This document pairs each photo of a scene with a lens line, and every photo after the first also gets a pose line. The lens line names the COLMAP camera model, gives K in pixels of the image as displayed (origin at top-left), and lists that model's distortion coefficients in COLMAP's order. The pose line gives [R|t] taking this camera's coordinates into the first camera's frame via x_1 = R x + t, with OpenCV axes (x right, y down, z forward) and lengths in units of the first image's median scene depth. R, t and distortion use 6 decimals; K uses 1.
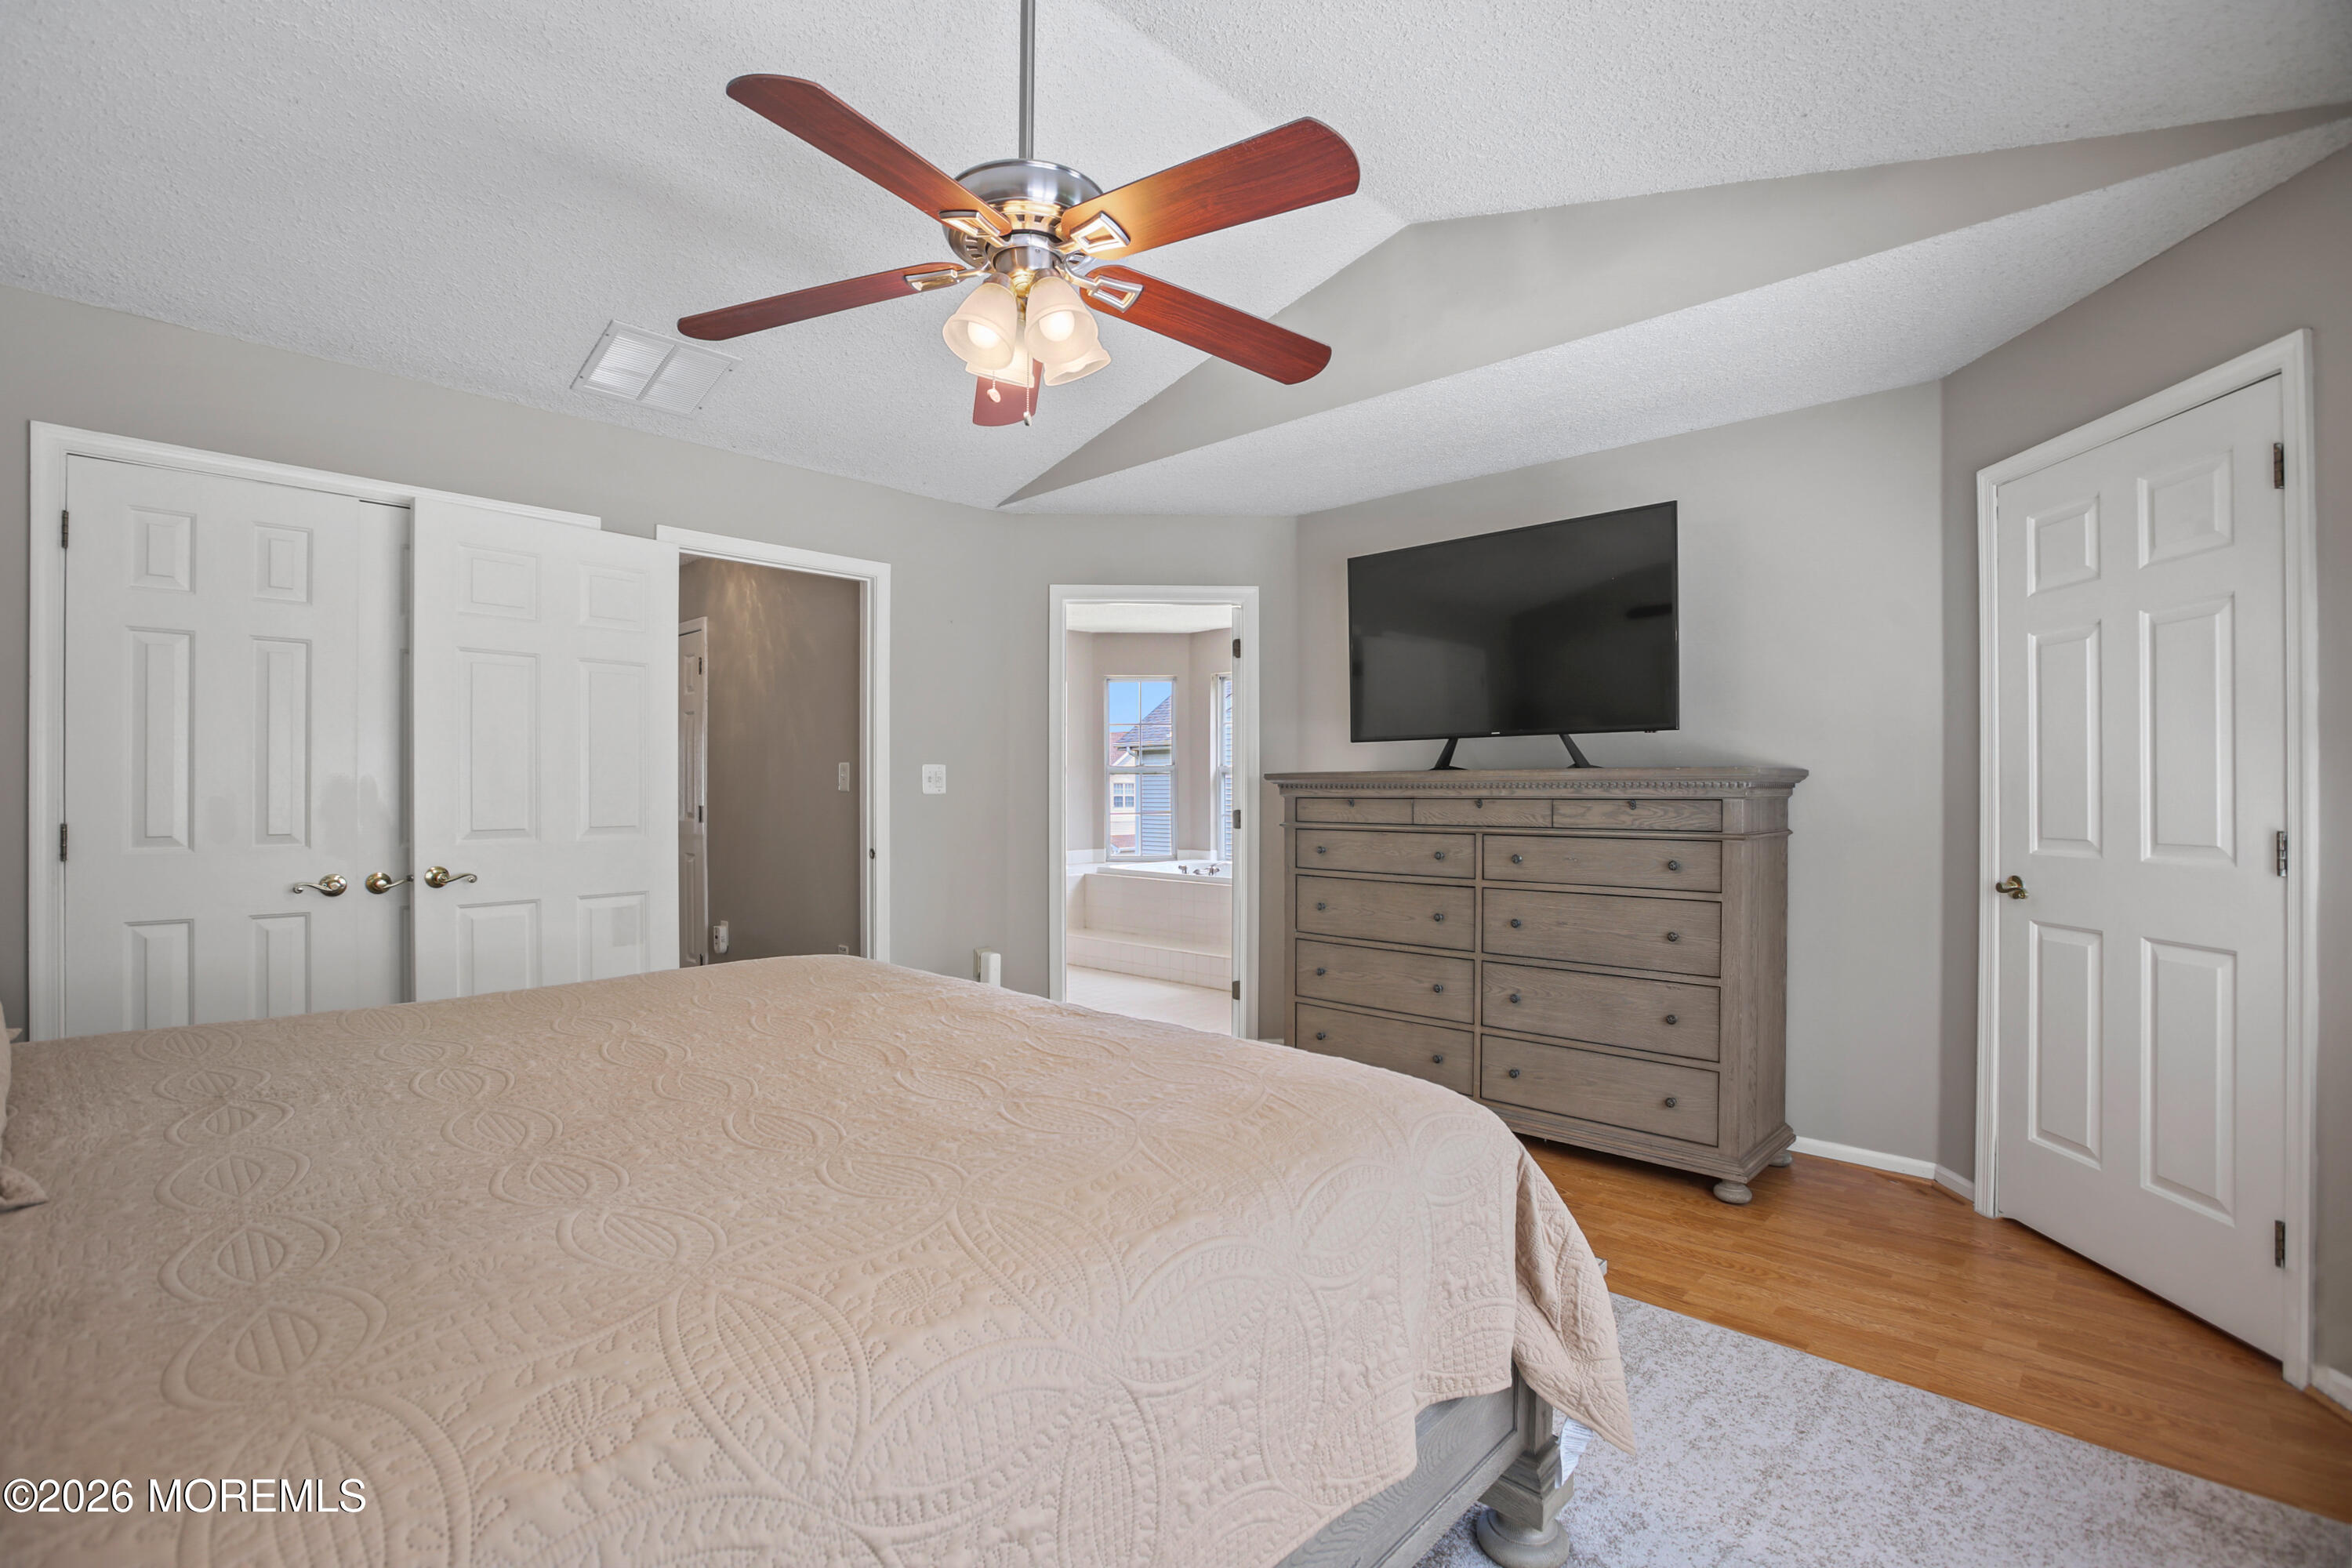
lens RADIAL K [[1086.5, 0, 1176.2], [0, 1086.5, 786.4], [0, 0, 1]] dist [-0.037961, 0.013640]
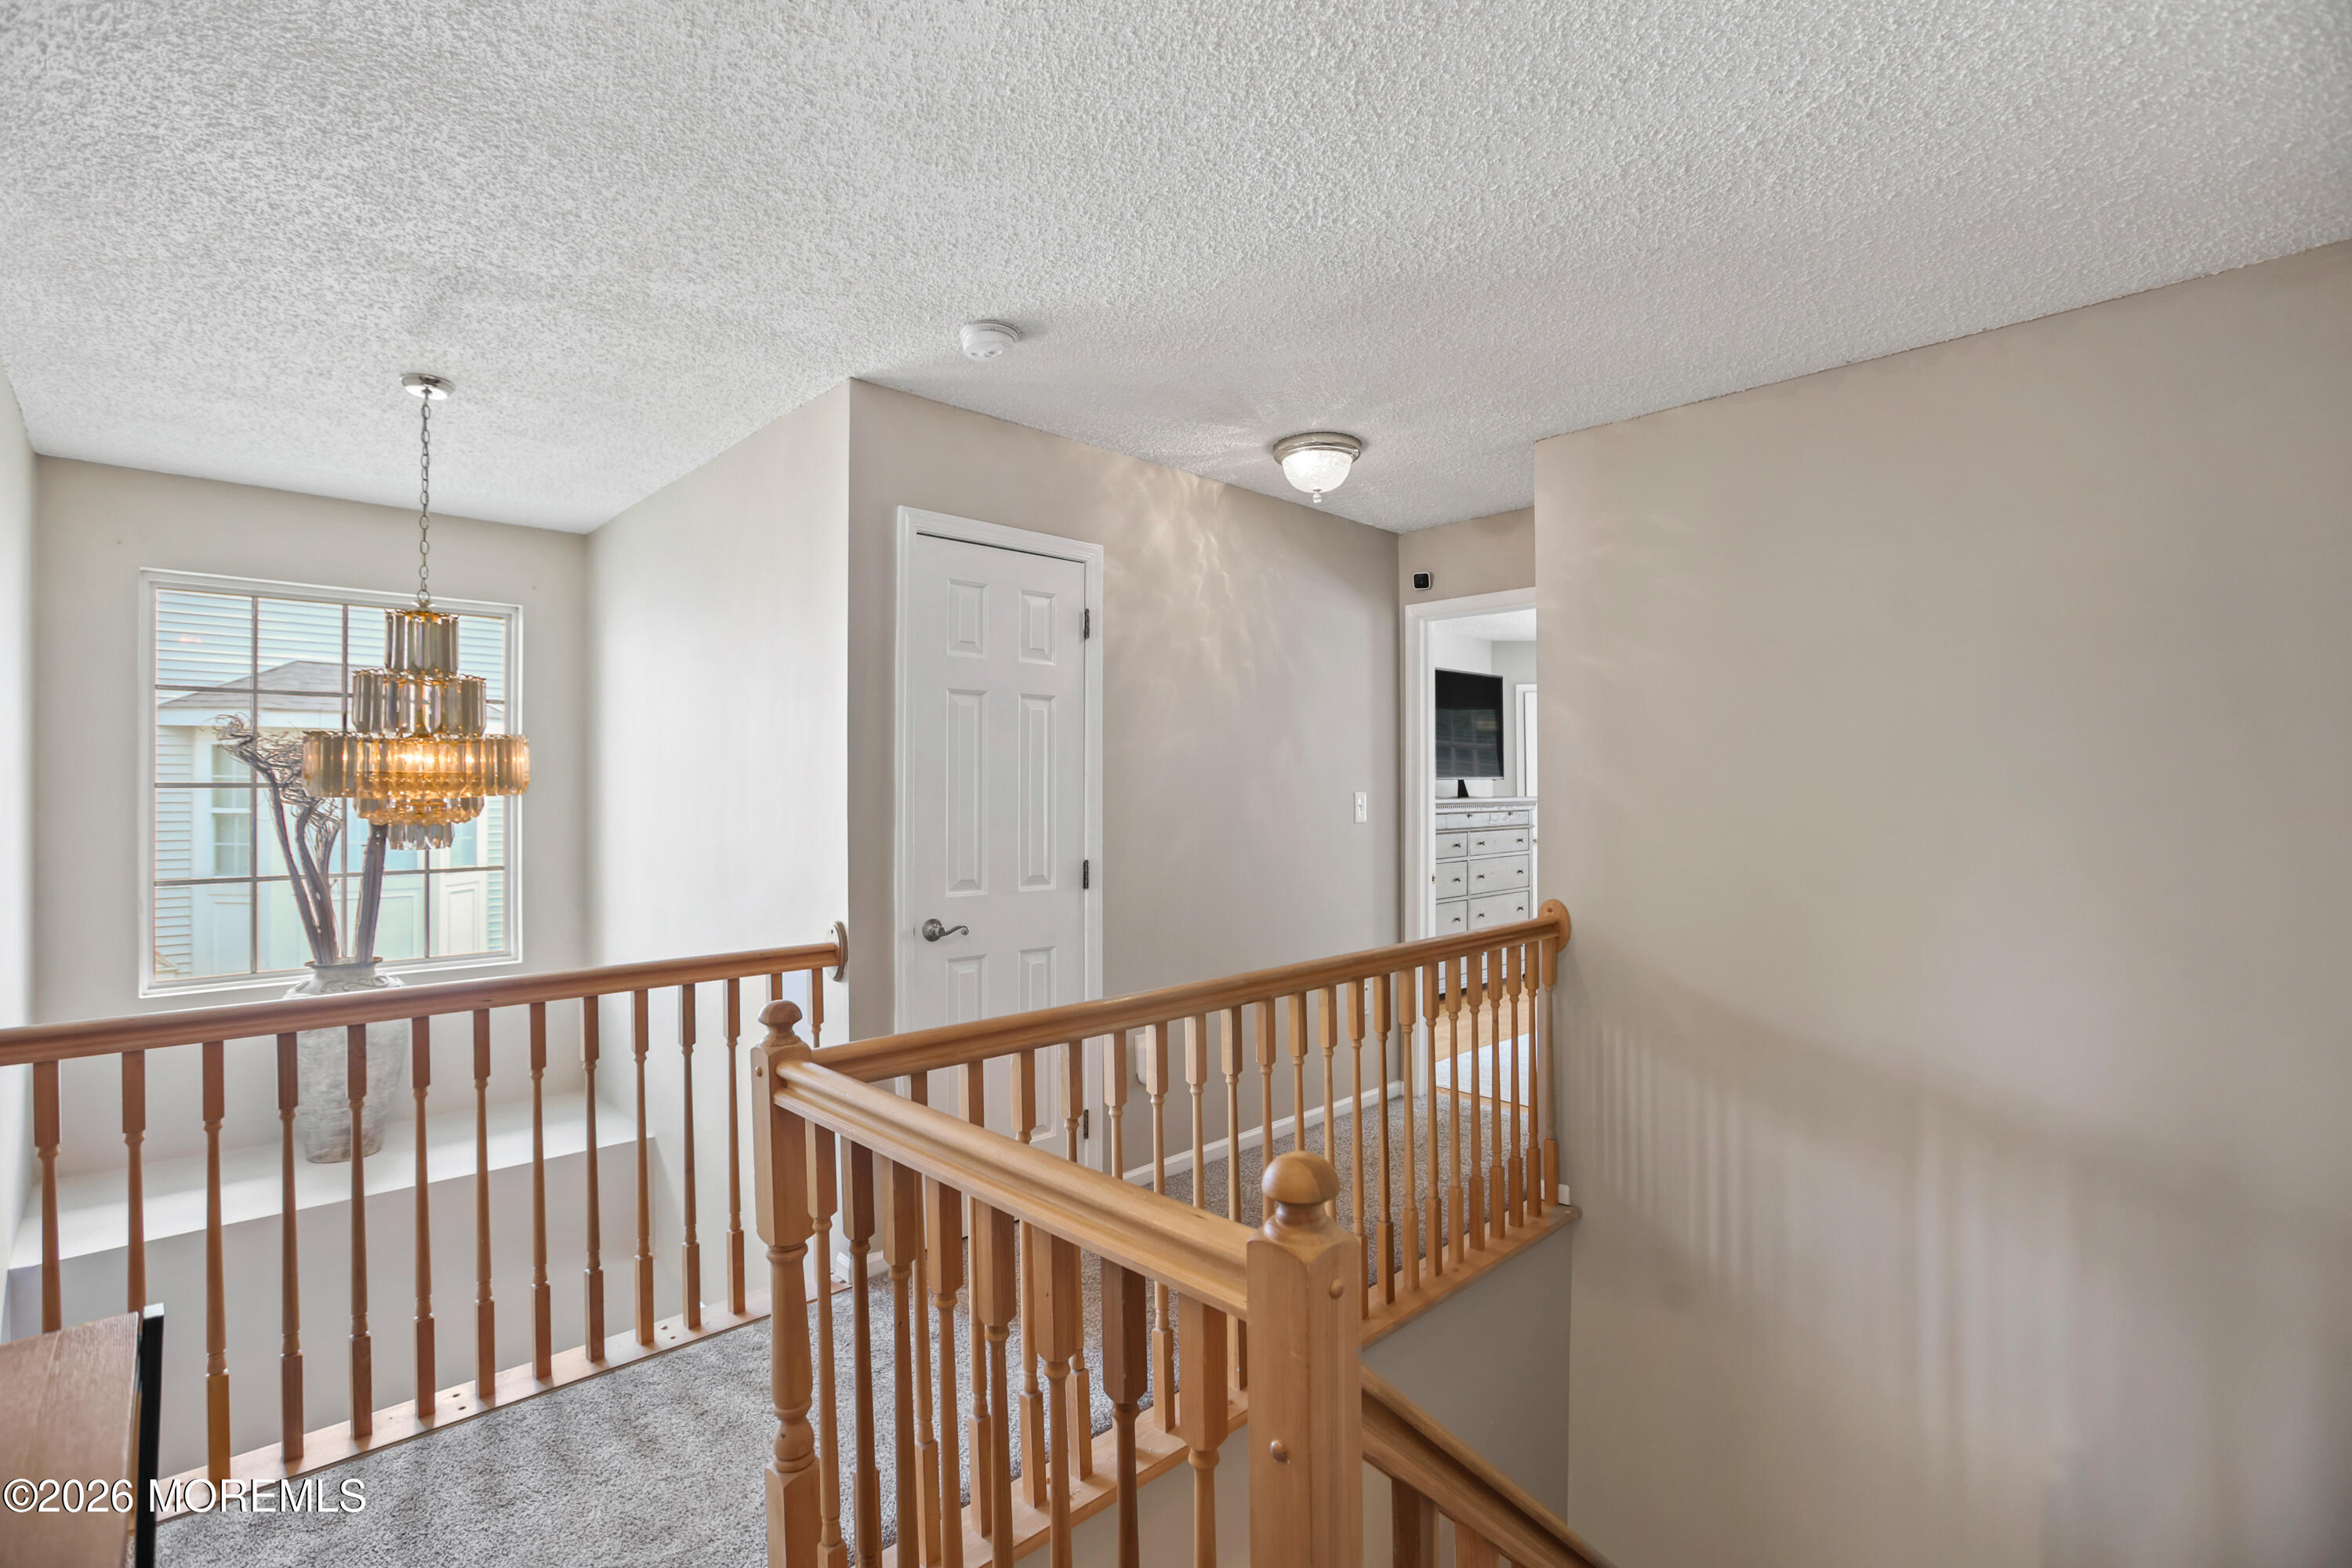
lens RADIAL K [[1086.5, 0, 1176.4], [0, 1086.5, 780.1], [0, 0, 1]] dist [-0.037961, 0.013640]
pose [[0.043849, 0.007411, 0.999011, -1.579347], [0.005813, 0.999954, -0.007673, -0.032268], [-0.999021, 0.006143, 0.043804, 1.408863]]
